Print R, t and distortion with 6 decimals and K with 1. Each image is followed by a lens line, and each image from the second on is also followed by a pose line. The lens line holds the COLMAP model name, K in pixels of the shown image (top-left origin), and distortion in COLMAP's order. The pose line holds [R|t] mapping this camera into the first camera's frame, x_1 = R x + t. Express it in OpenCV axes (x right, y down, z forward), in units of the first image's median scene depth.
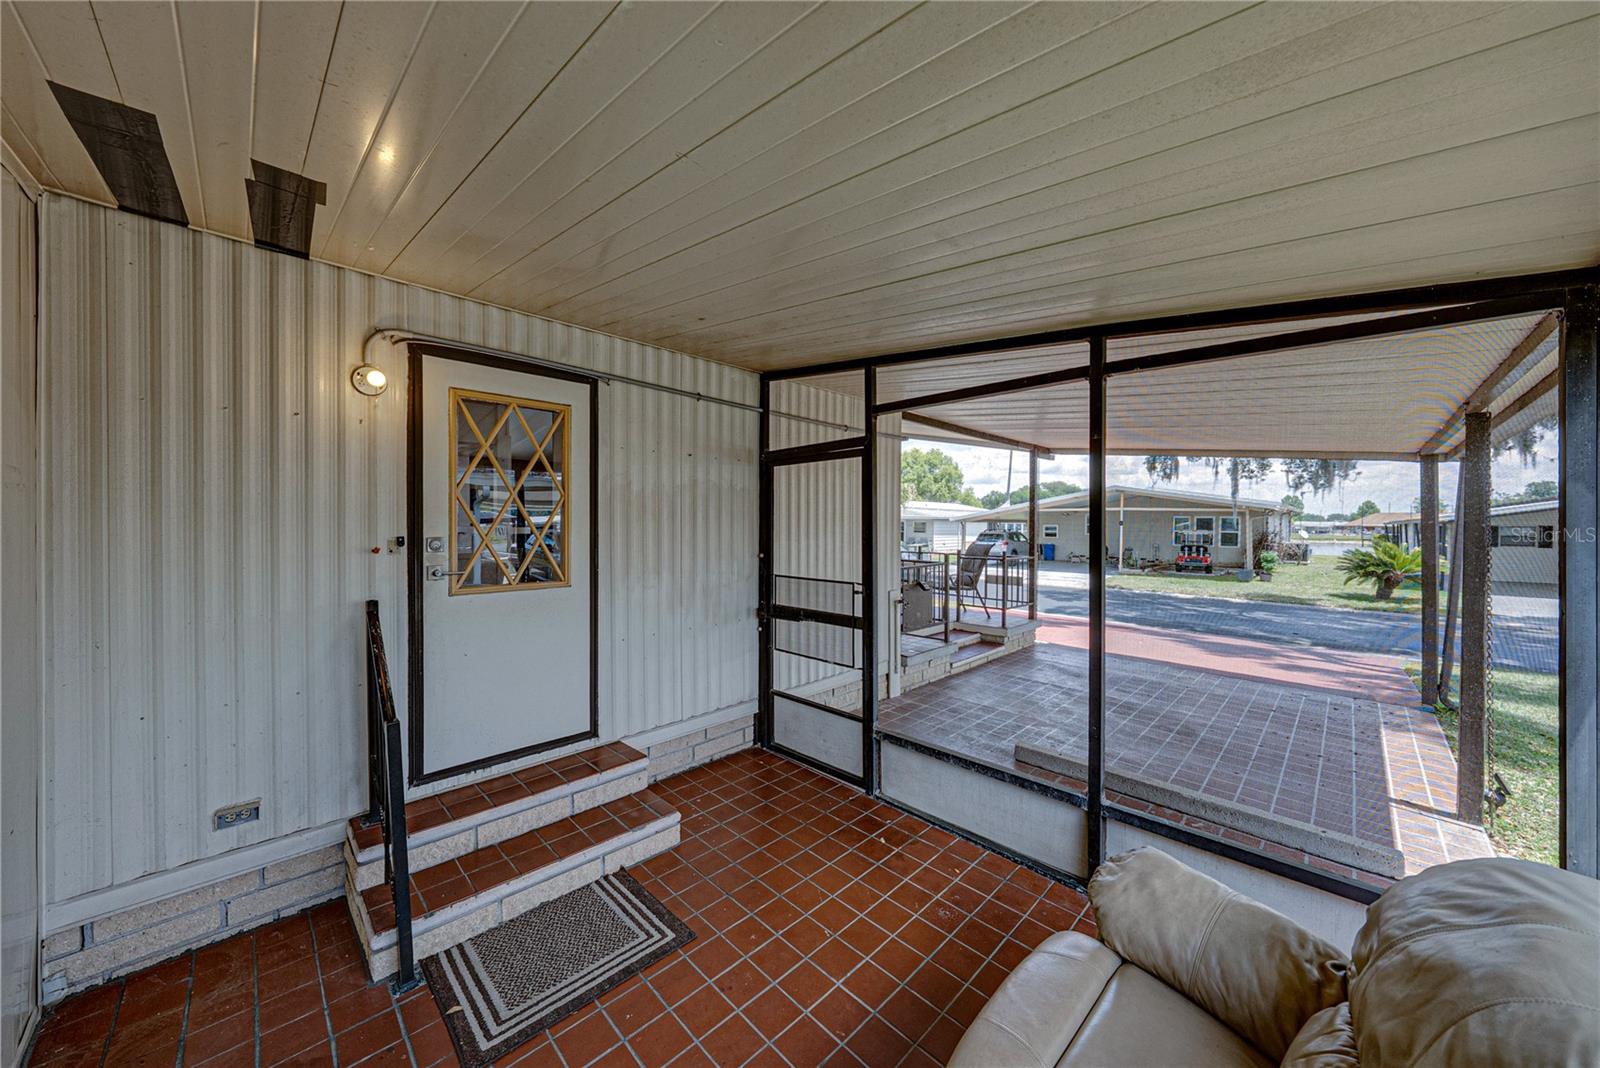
lens RADIAL K [[548.8, 0, 797.8], [0, 548.8, 527.4], [0, 0, 1]] dist [0.000167, 0.000031]
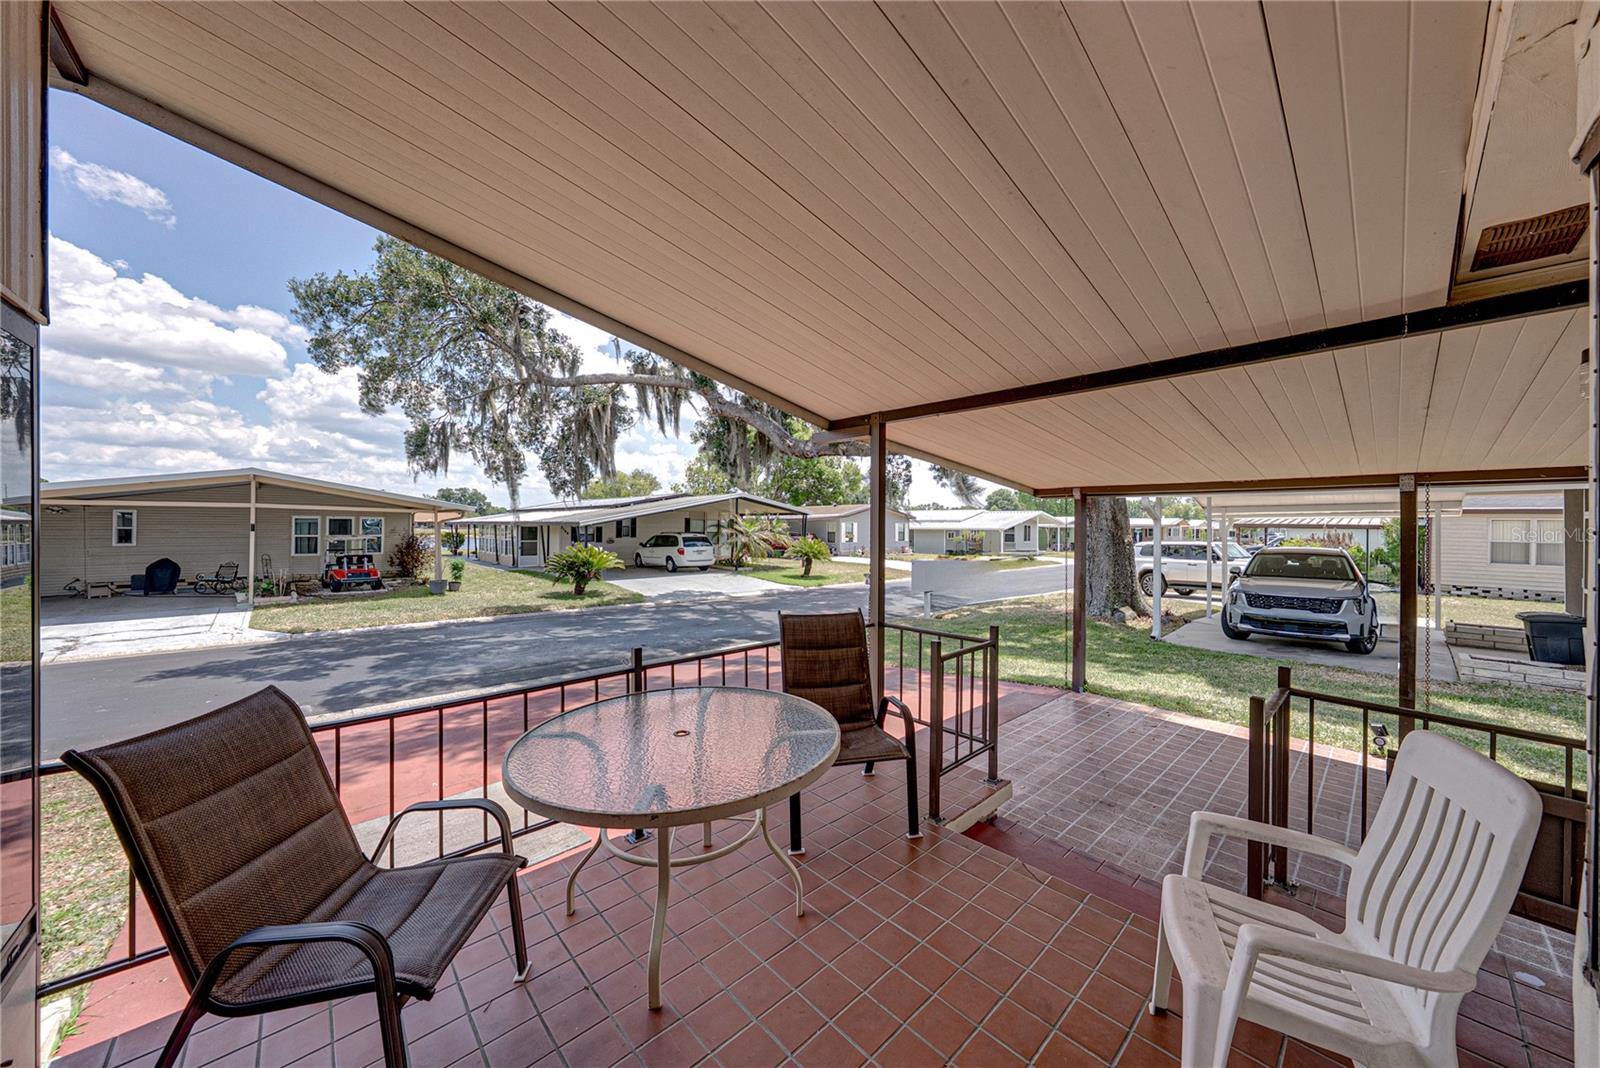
lens RADIAL K [[548.8, 0, 797.8], [0, 548.8, 527.4], [0, 0, 1]] dist [0.000167, 0.000031]
pose [[0.030754, -0.008650, 0.999490, -0.029886], [-0.000299, 0.999962, 0.008663, -0.010628], [-0.999527, -0.000565, 0.030750, 0.264820]]
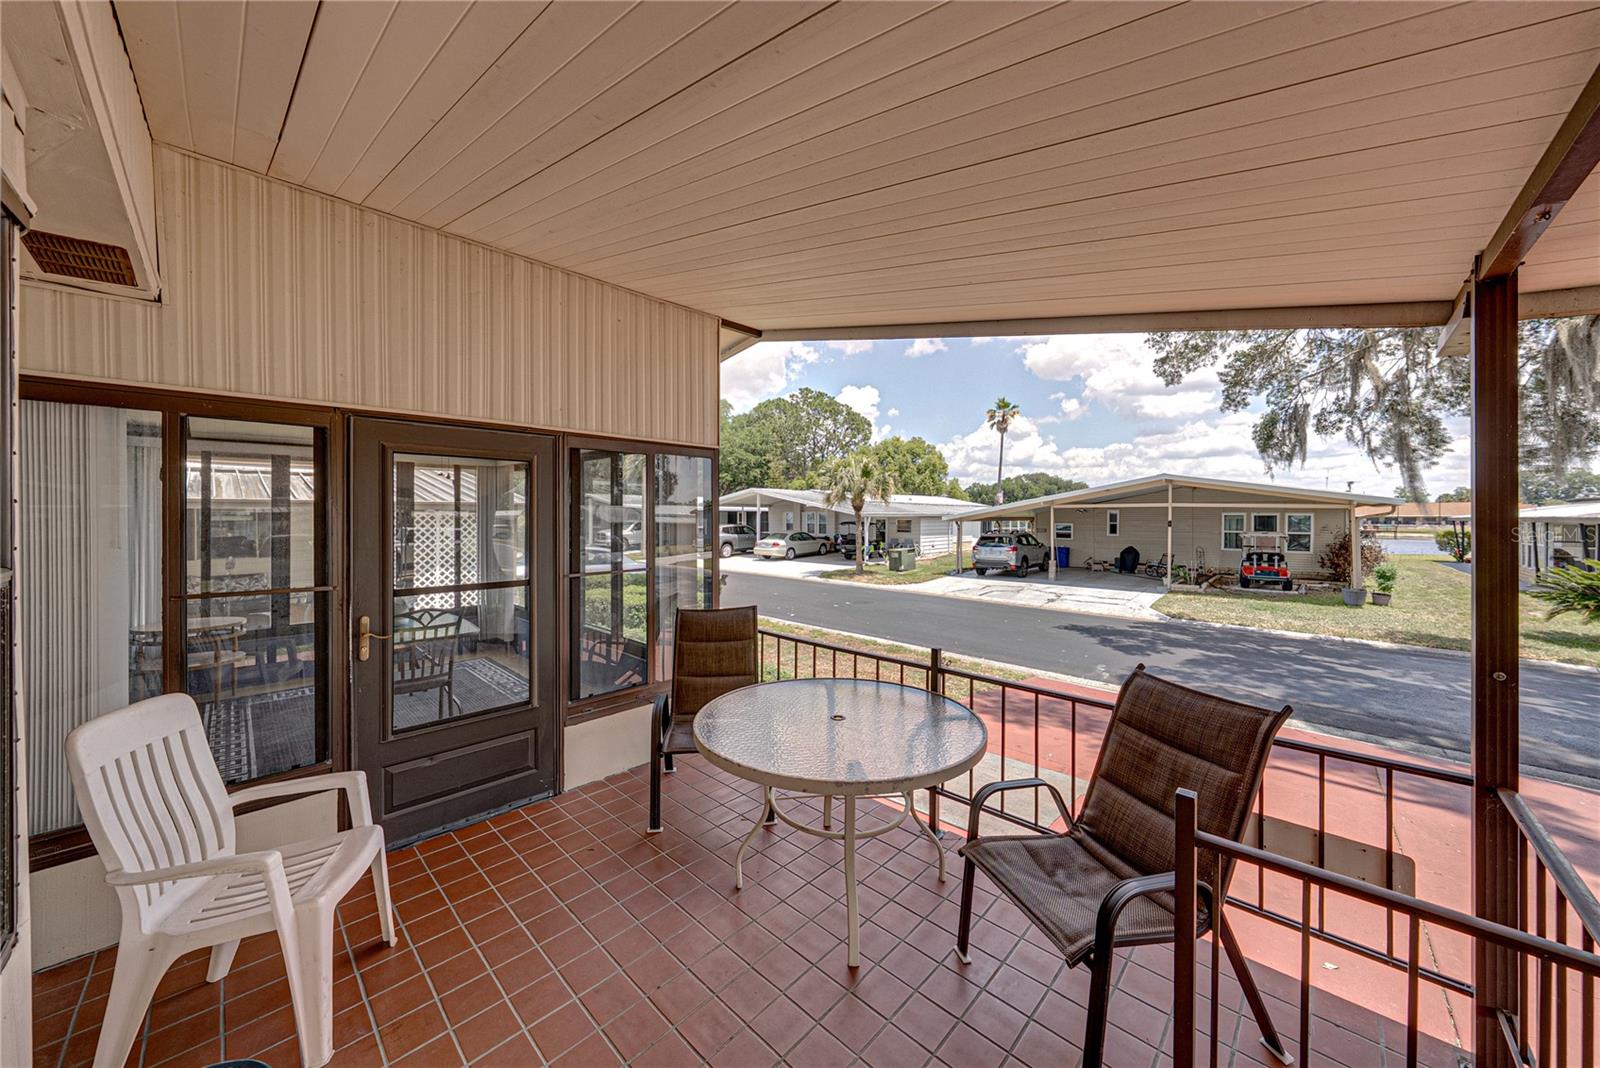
lens RADIAL K [[548.8, 0, 797.8], [0, 548.8, 527.4], [0, 0, 1]] dist [0.000167, 0.000031]
pose [[0.999307, -0.005016, 0.036876, 0.035024], [0.004539, 0.999905, 0.013022, -0.011578], [-0.036938, -0.012845, 0.999235, 0.201505]]
